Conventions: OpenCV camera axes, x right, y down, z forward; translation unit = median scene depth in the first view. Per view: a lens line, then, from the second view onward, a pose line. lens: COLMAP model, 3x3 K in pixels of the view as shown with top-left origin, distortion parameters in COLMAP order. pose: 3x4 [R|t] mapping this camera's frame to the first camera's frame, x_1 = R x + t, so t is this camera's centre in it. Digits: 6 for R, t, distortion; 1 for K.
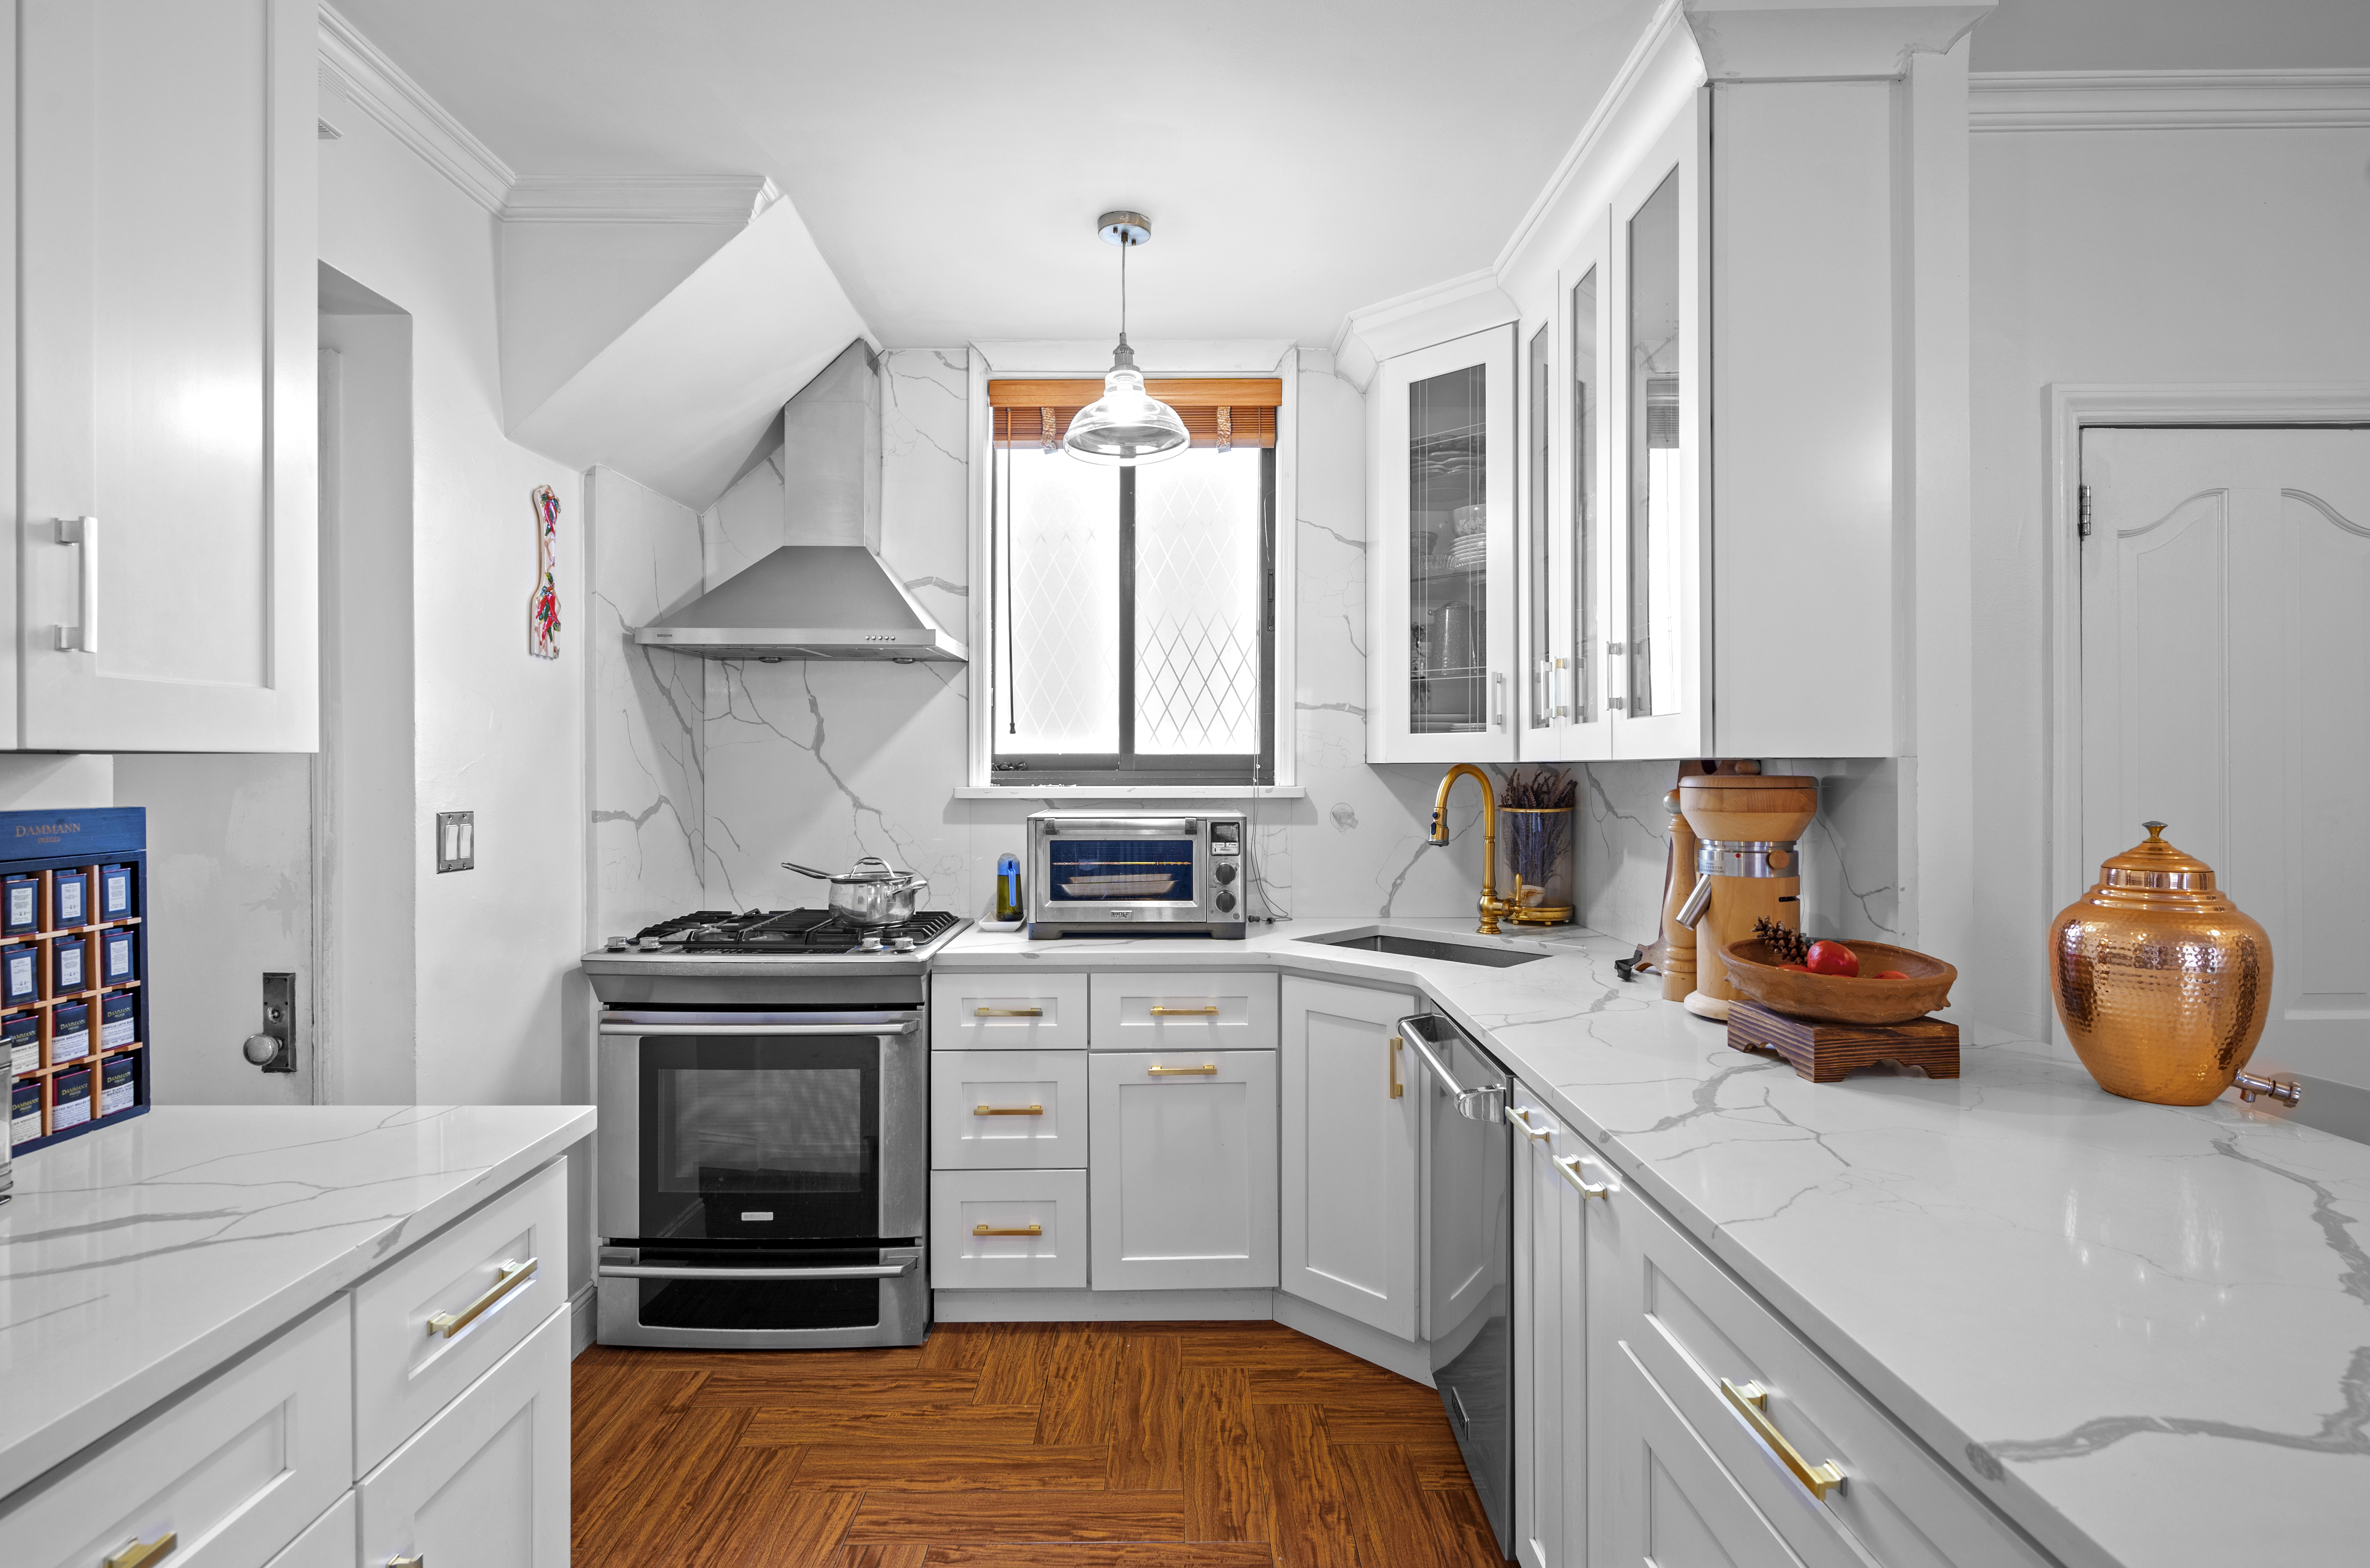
lens RADIAL K [[1203.0, 0, 1167.6], [0, 1203.0, 771.1], [0, 0, 1]] dist [-0.006184, 0.000836]
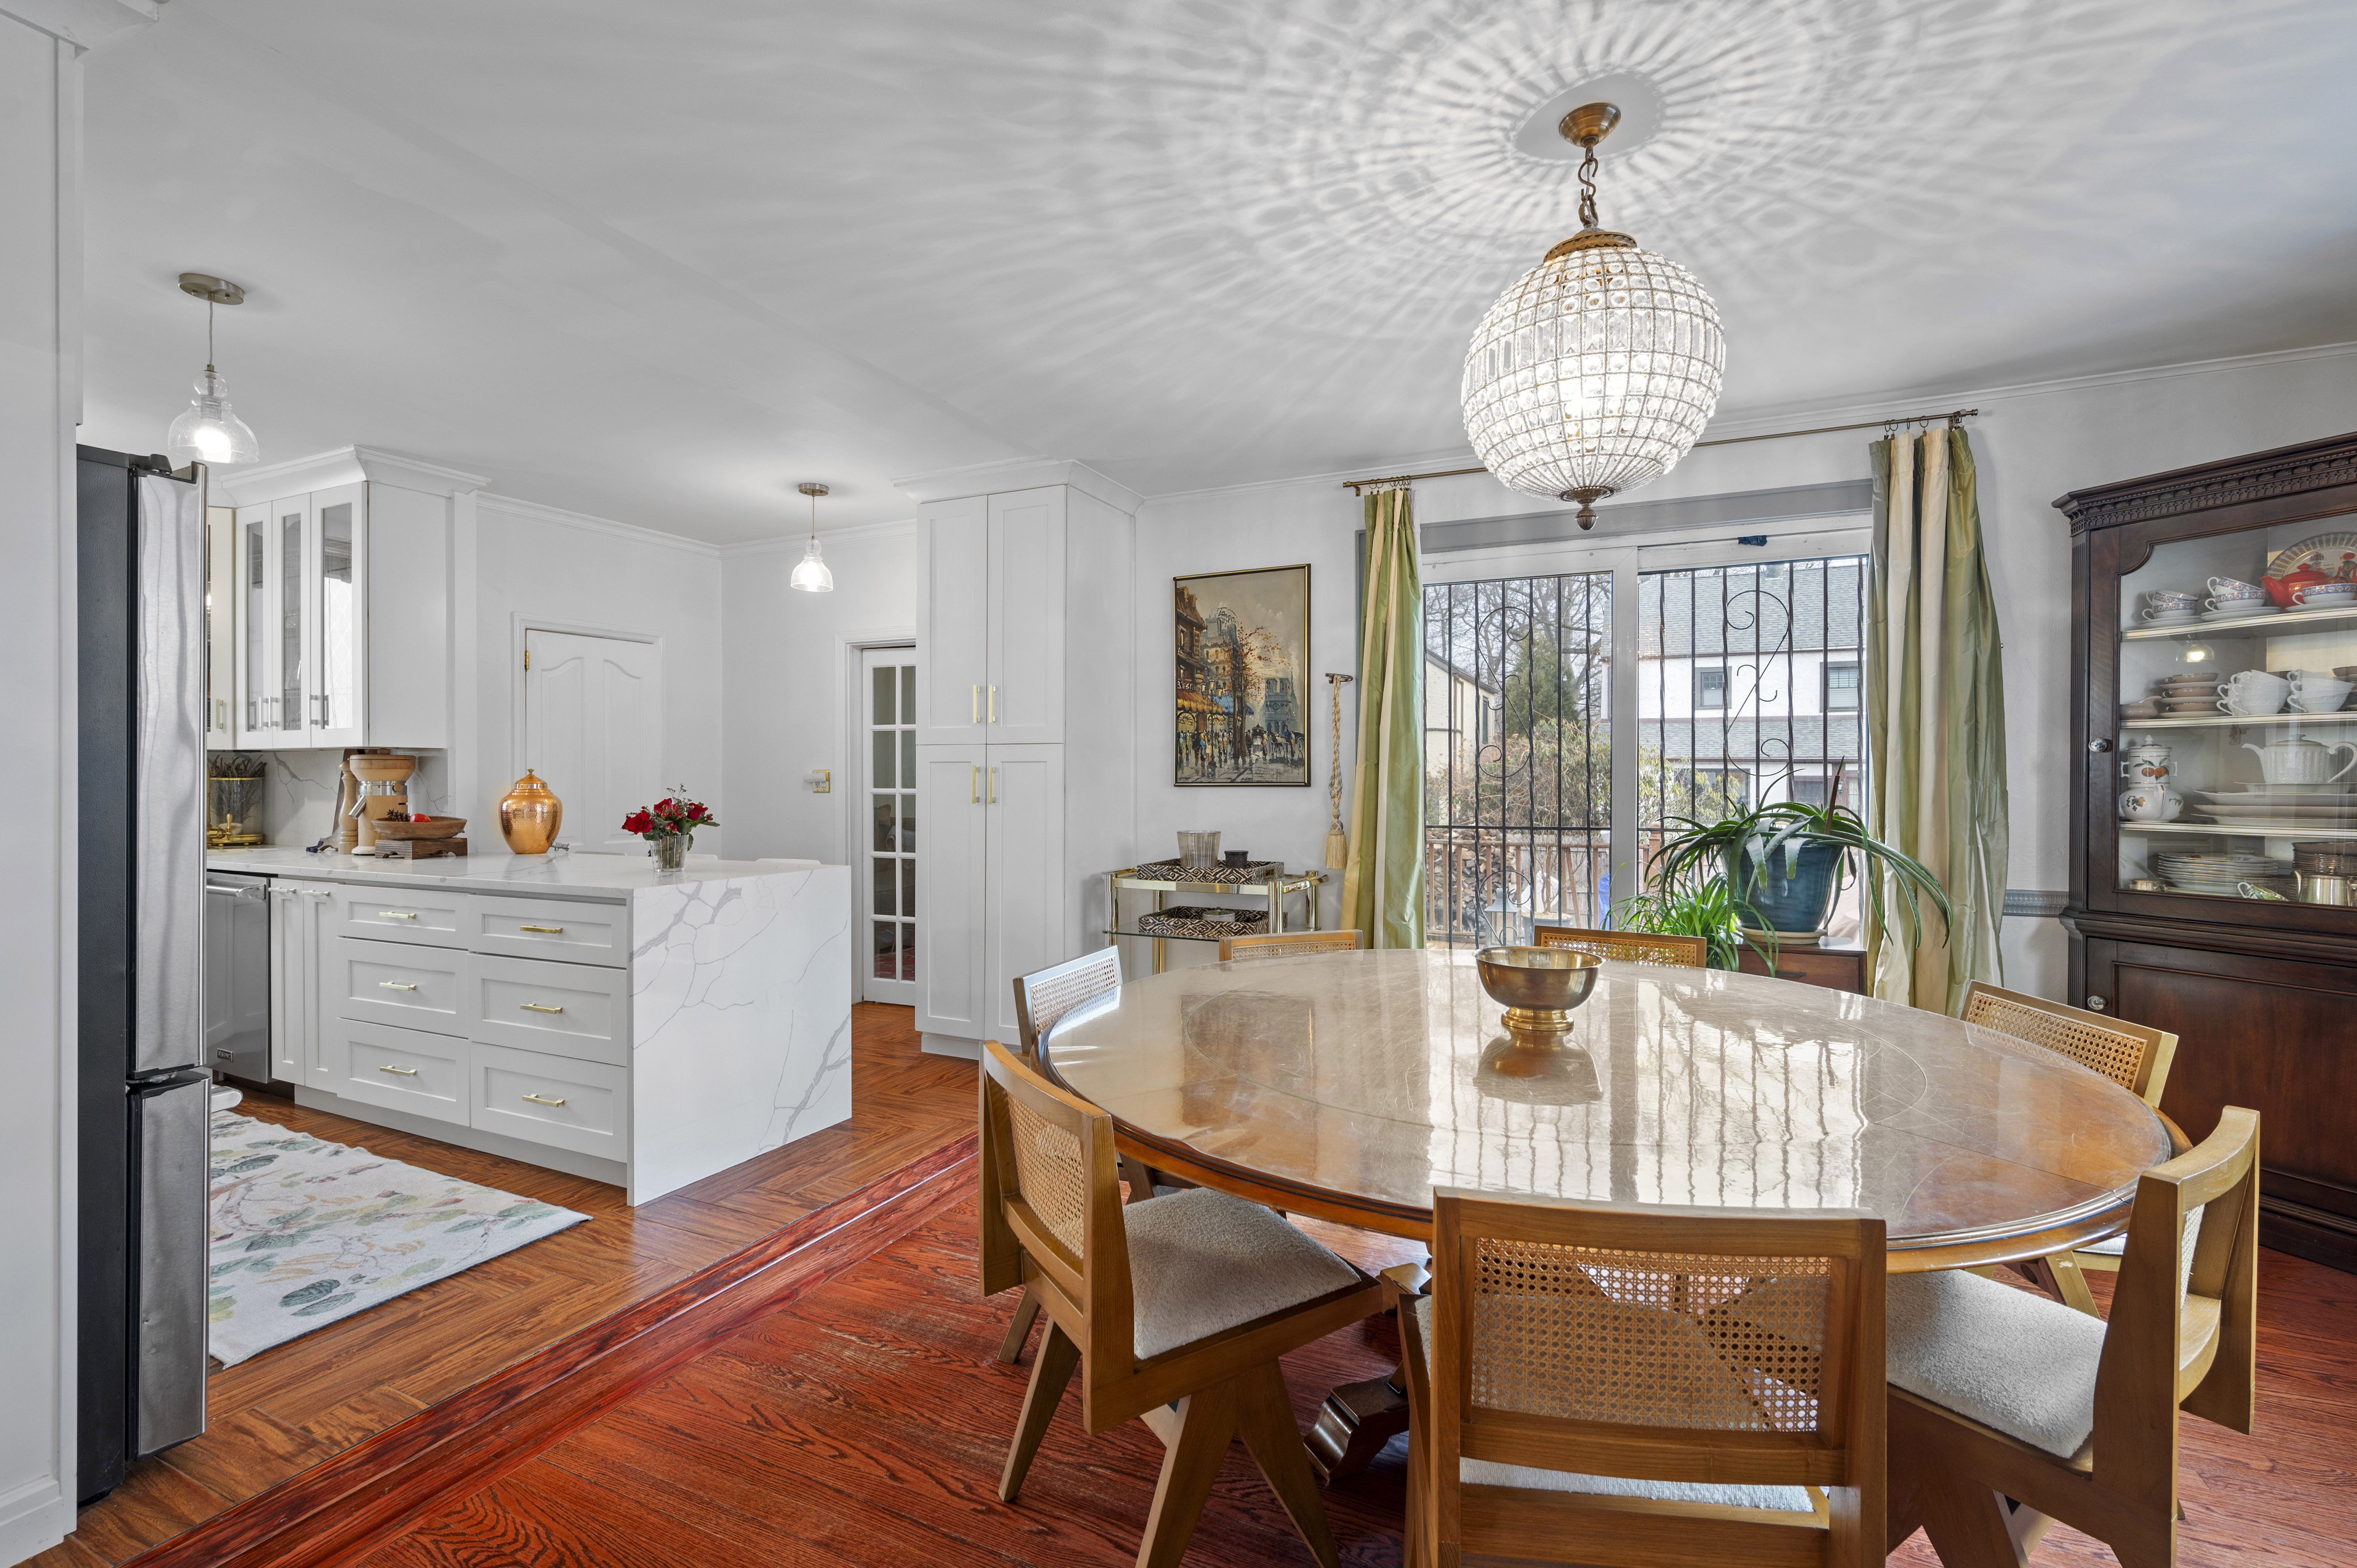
lens RADIAL K [[1007.3, 0, 1180.4], [0, 1007.3, 775.4], [0, 0, 1]] dist [0.000332, 0.000182]
pose [[0.423288, 0.003655, 0.905988, -0.535307], [0.000210, 0.999991, -0.004132, 0.042430], [-0.905995, 0.001939, 0.423283, -1.039890]]
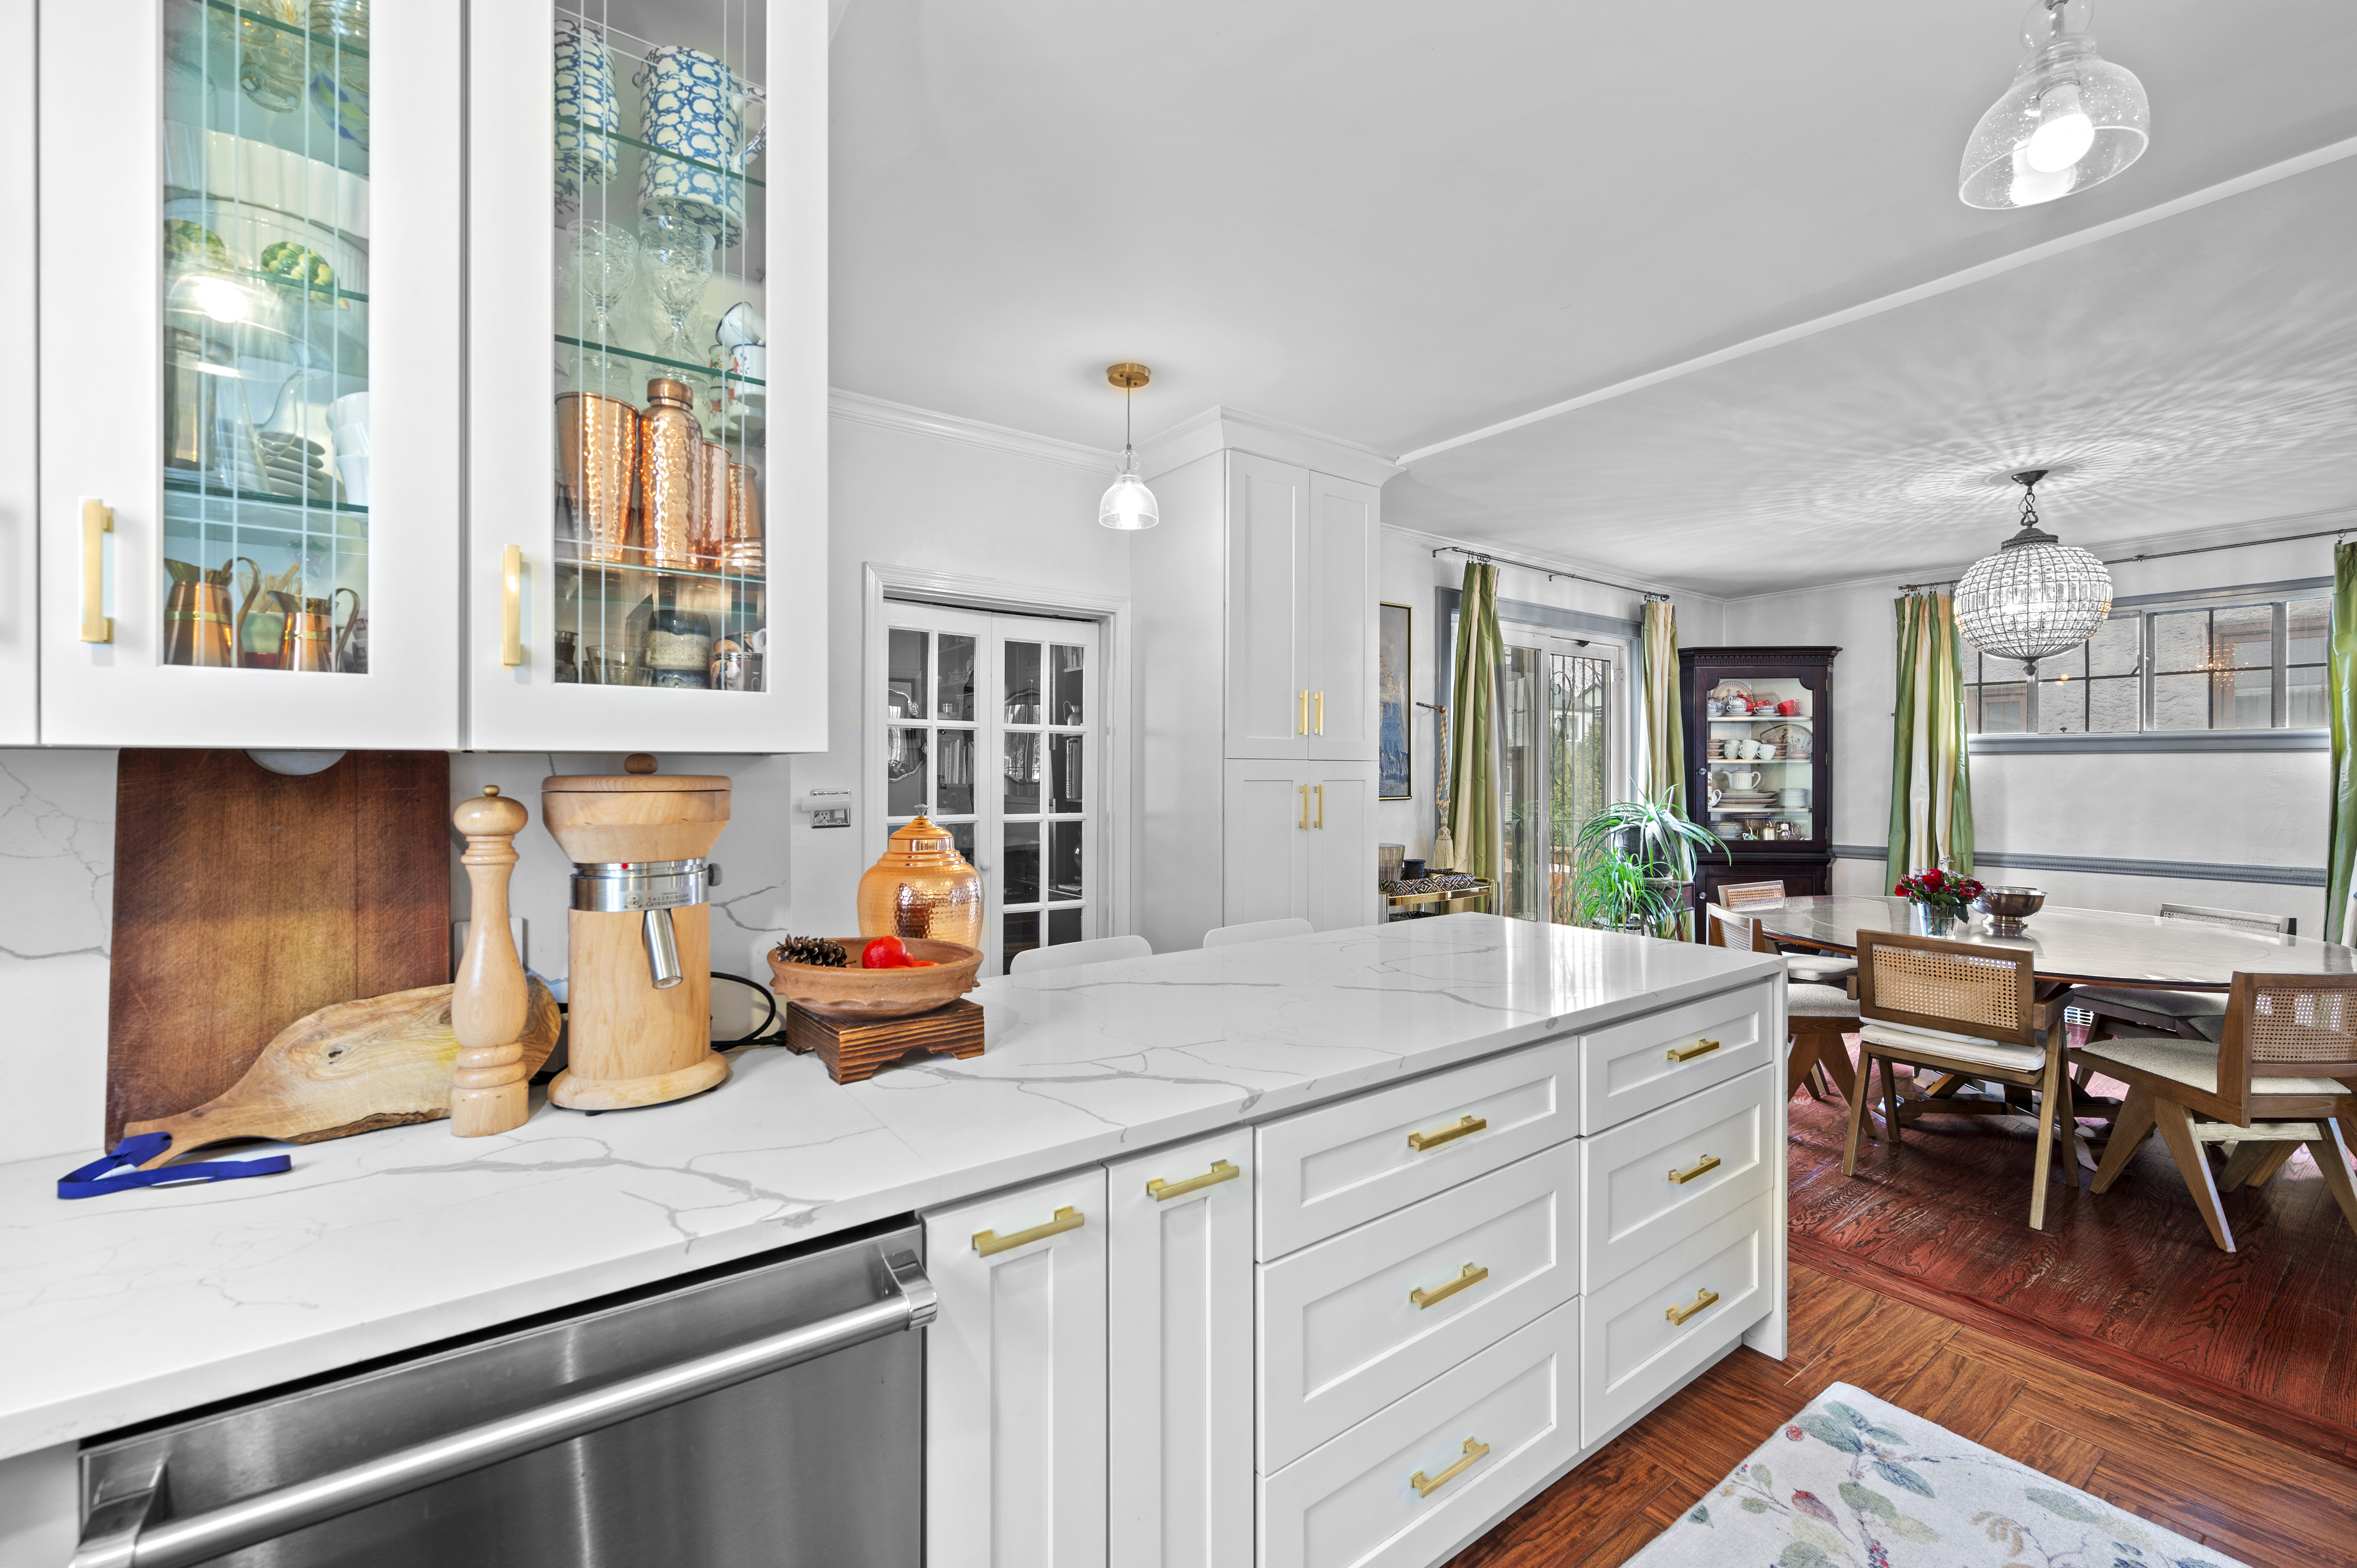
lens RADIAL K [[948.1, 0, 1172.3], [0, 948.1, 775.8], [0, 0, 1]] dist [-0.001100, 0.000018]
pose [[-0.574734, -0.006202, 0.818316, -0.165551], [-0.000952, 0.999976, 0.006910, -0.001550], [-0.818339, 0.003192, -0.574726, 0.827436]]
